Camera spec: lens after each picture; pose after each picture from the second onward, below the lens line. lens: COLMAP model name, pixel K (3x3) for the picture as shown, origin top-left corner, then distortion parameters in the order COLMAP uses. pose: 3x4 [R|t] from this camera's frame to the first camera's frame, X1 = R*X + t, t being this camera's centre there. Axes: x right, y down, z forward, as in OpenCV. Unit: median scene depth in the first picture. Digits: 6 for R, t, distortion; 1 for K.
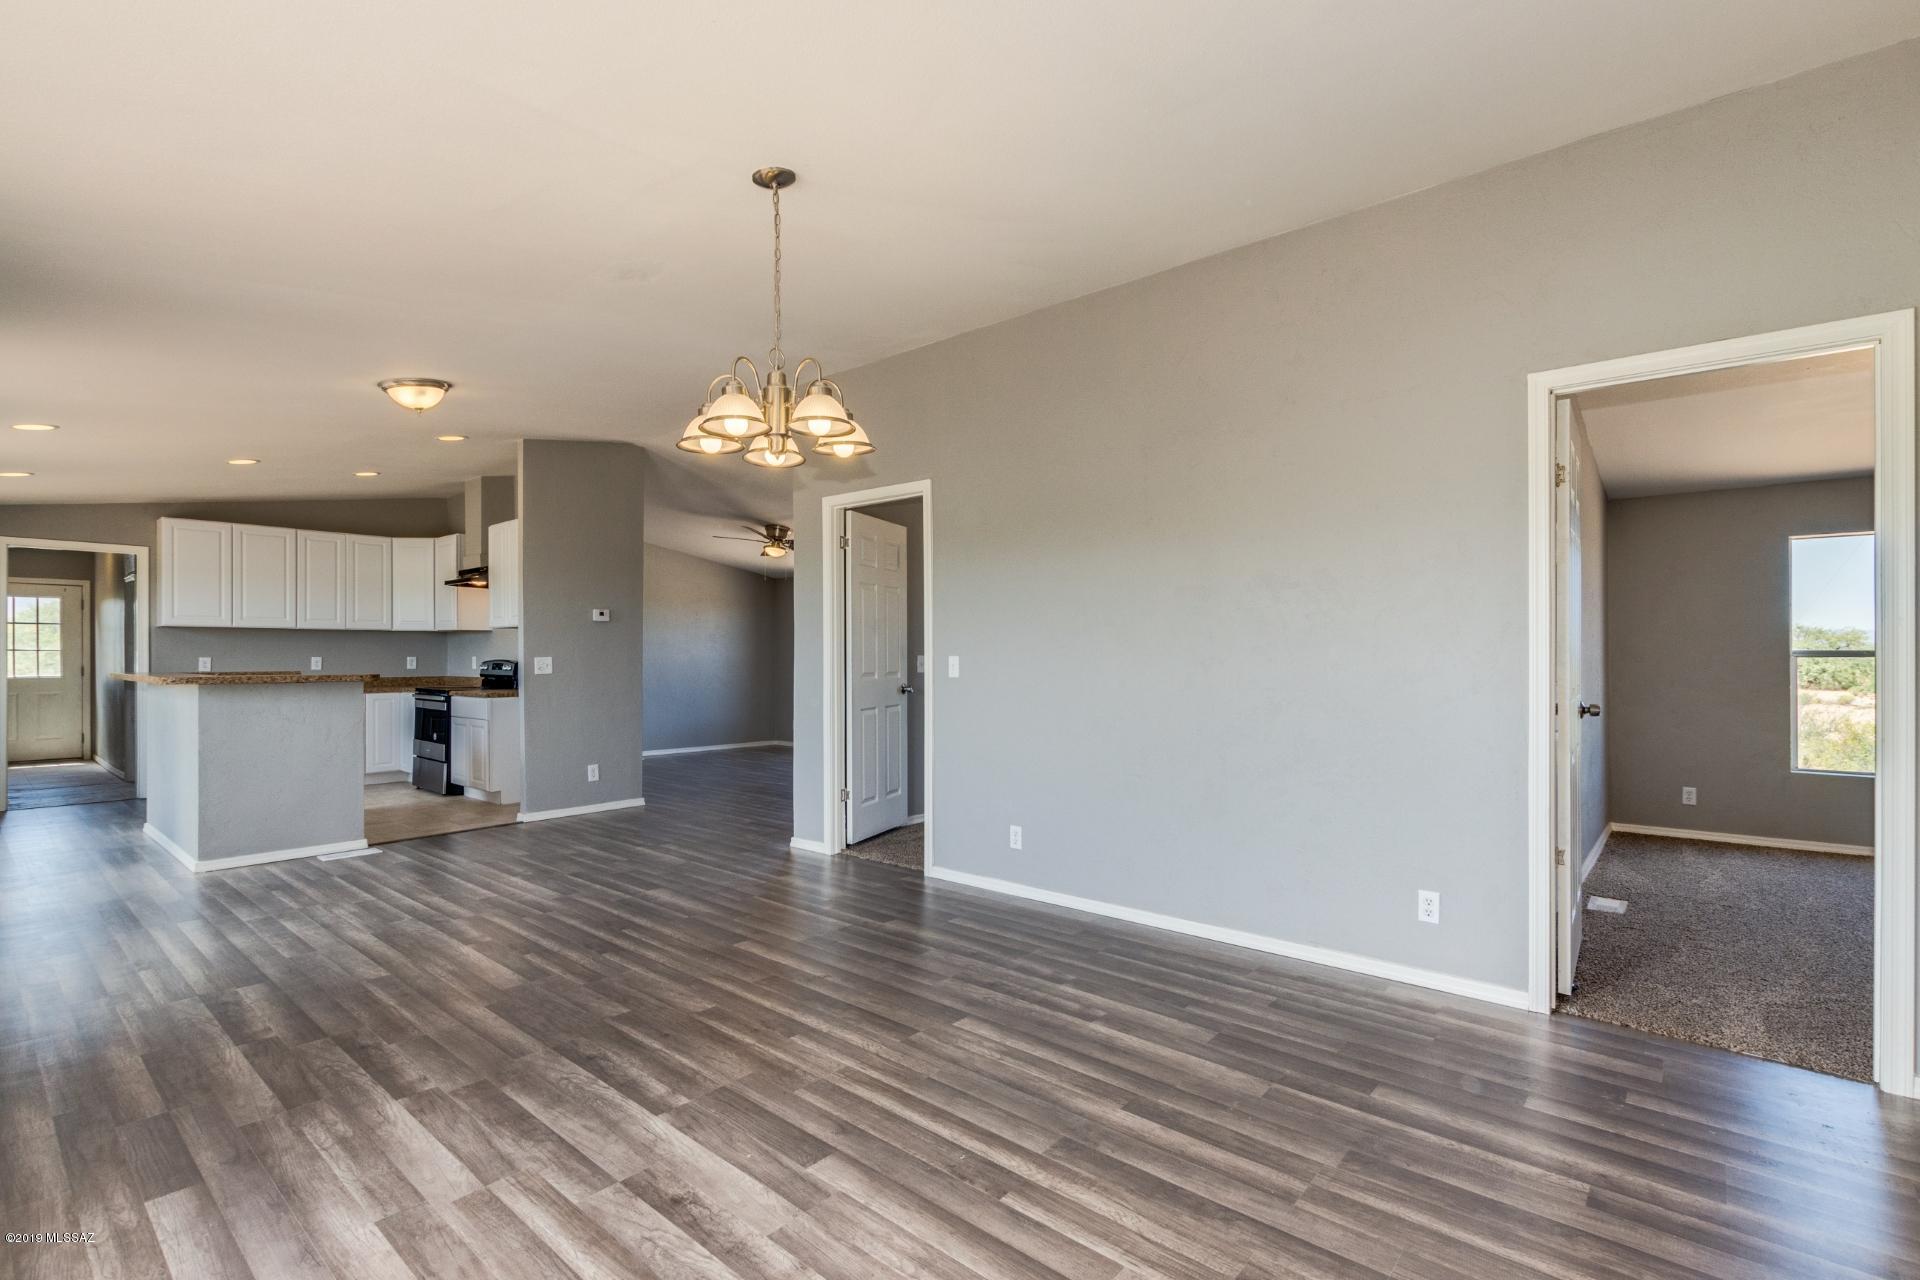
lens RADIAL K [[871.3, 0, 964.1], [0, 871.3, 654.0], [0, 0, 1]] dist [0.000769, 0.000004]
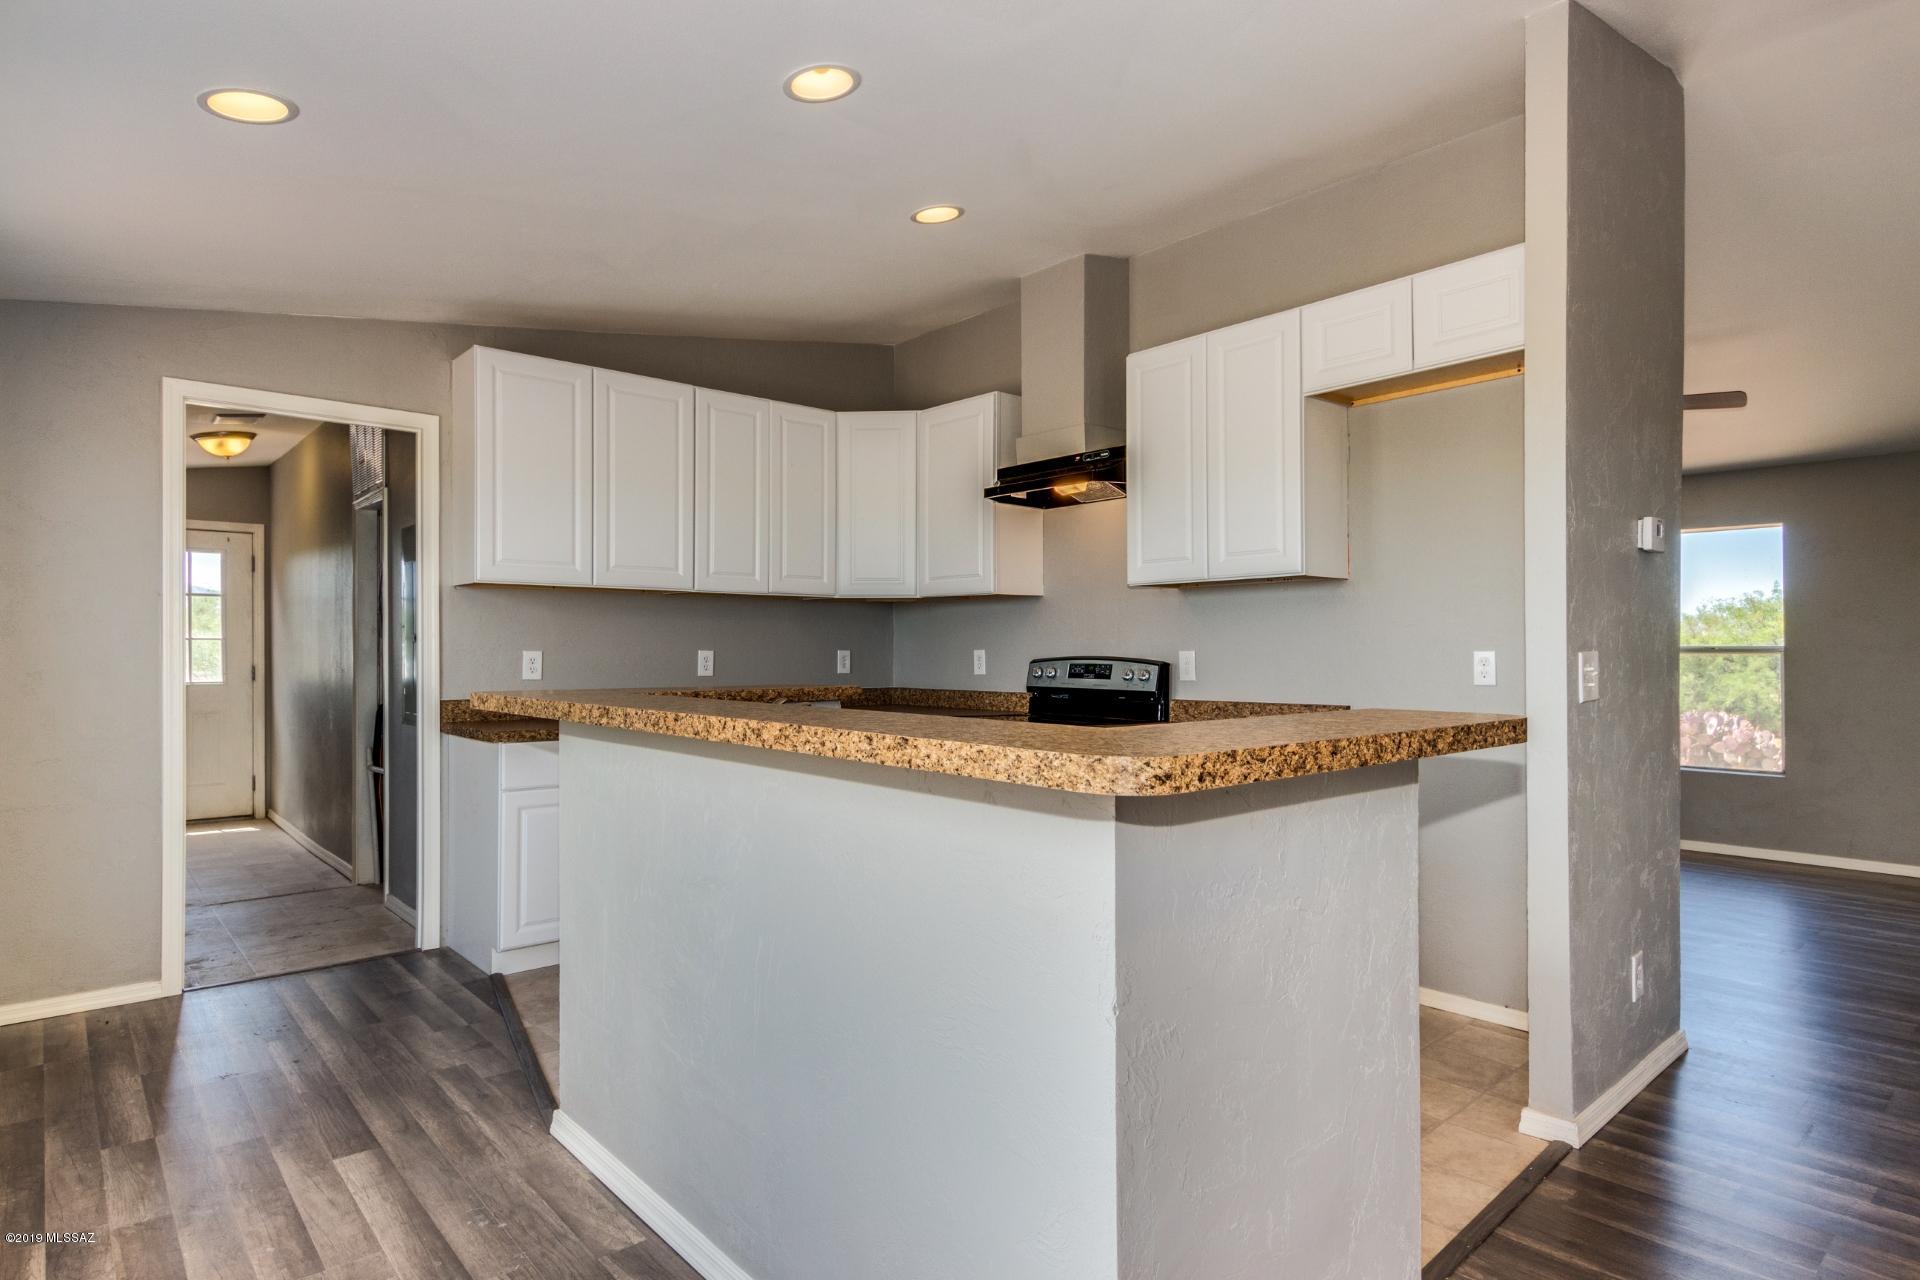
lens RADIAL K [[952.3, 0, 892.5], [0, 952.3, 645.3], [0, 0, 1]] dist [-0.001199, -0.000086]
pose [[0.990938, -0.001496, -0.134309, -1.462914], [0.001348, 0.999998, -0.001191, 0.003304], [0.134310, 0.000999, 0.990939, 1.227788]]
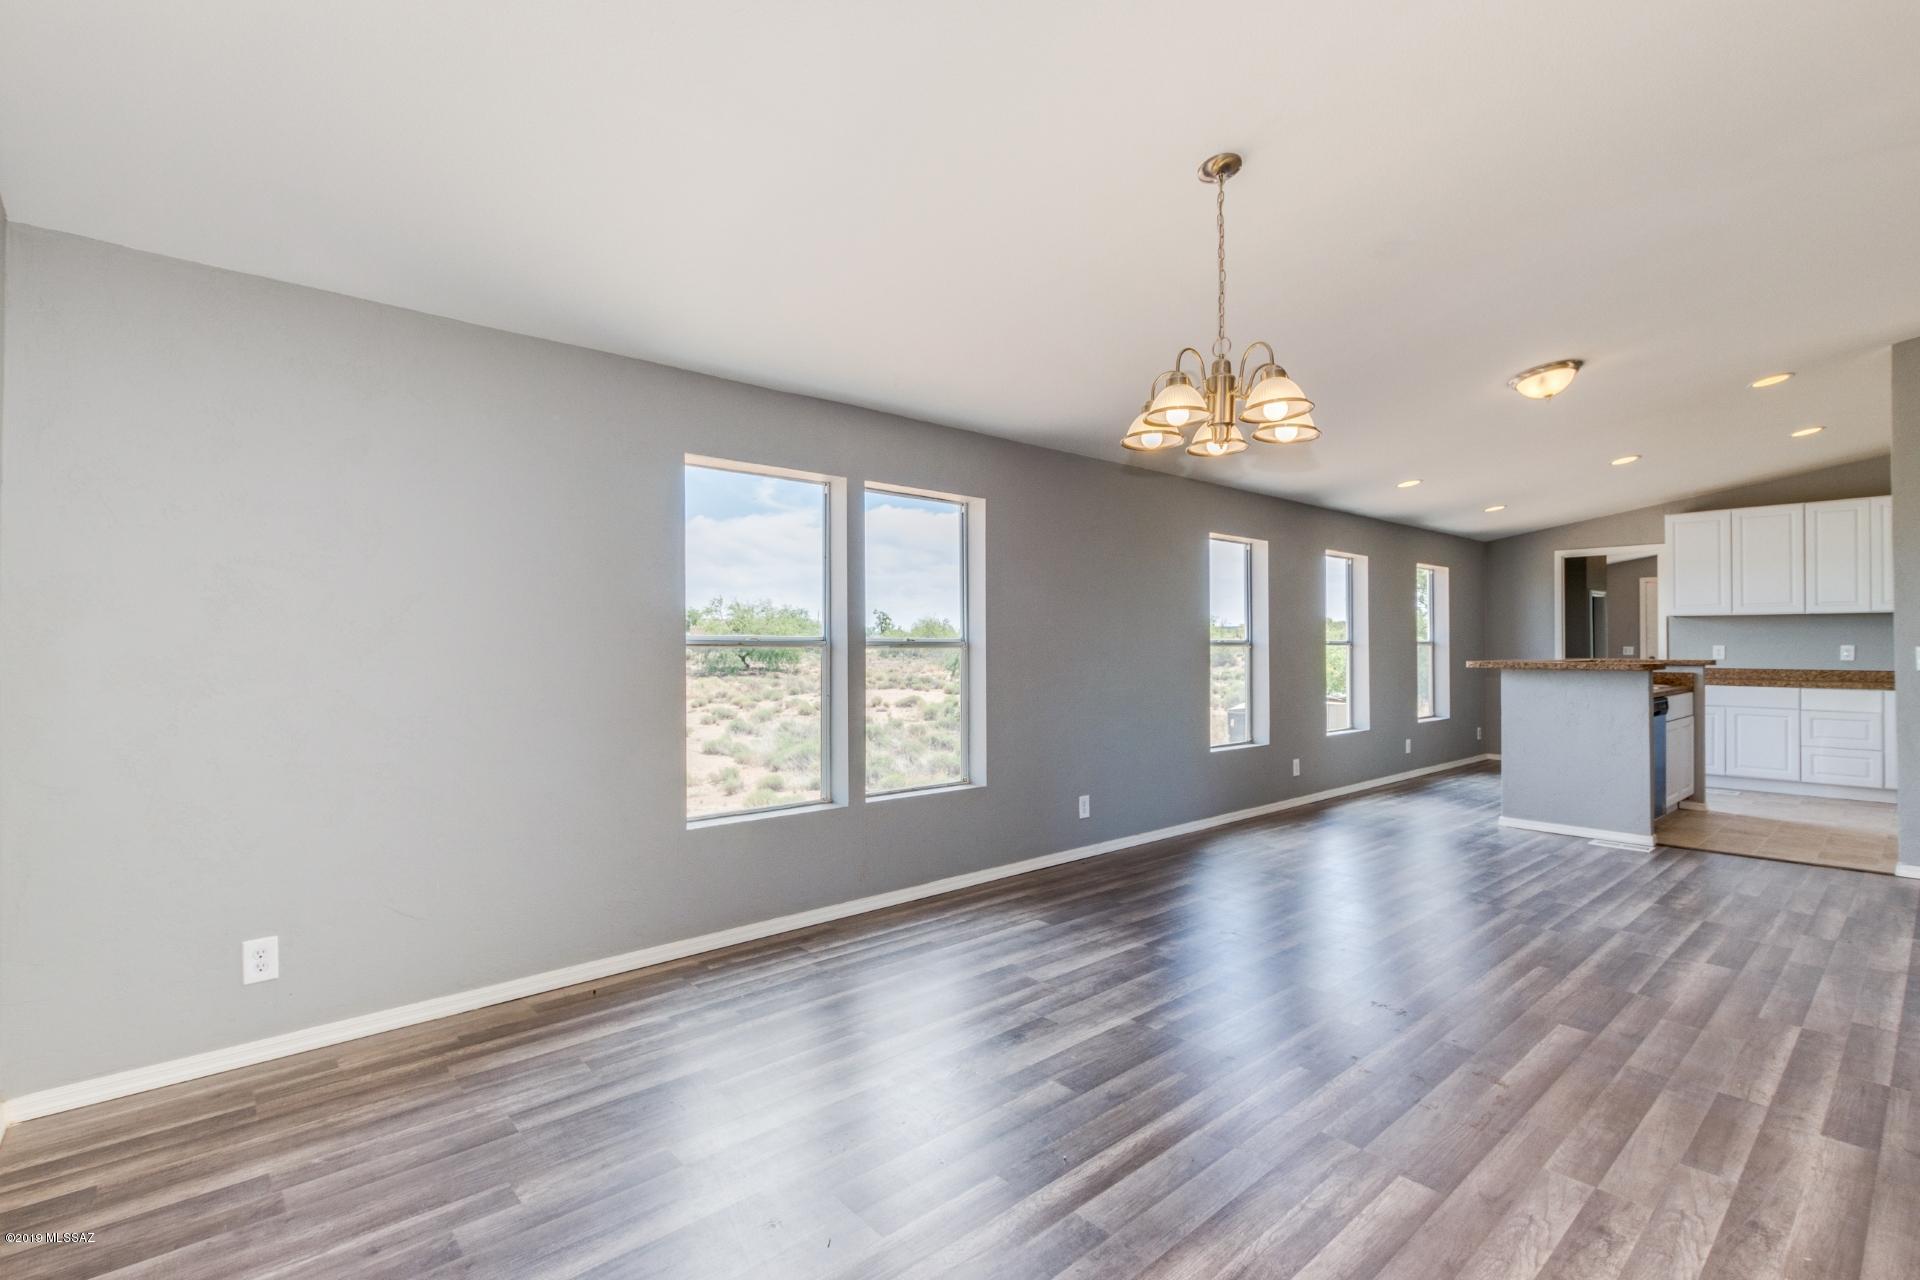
lens RADIAL K [[880.8, 0, 960.0], [0, 880.8, 640.0], [0, 0, 1]] dist [-0.001057, -0.001725]
pose [[-0.142879, -0.004226, -0.989731, 0.648219], [0.002724, 0.999985, -0.004663, -0.001420], [0.989736, -0.003362, -0.142866, 0.664297]]
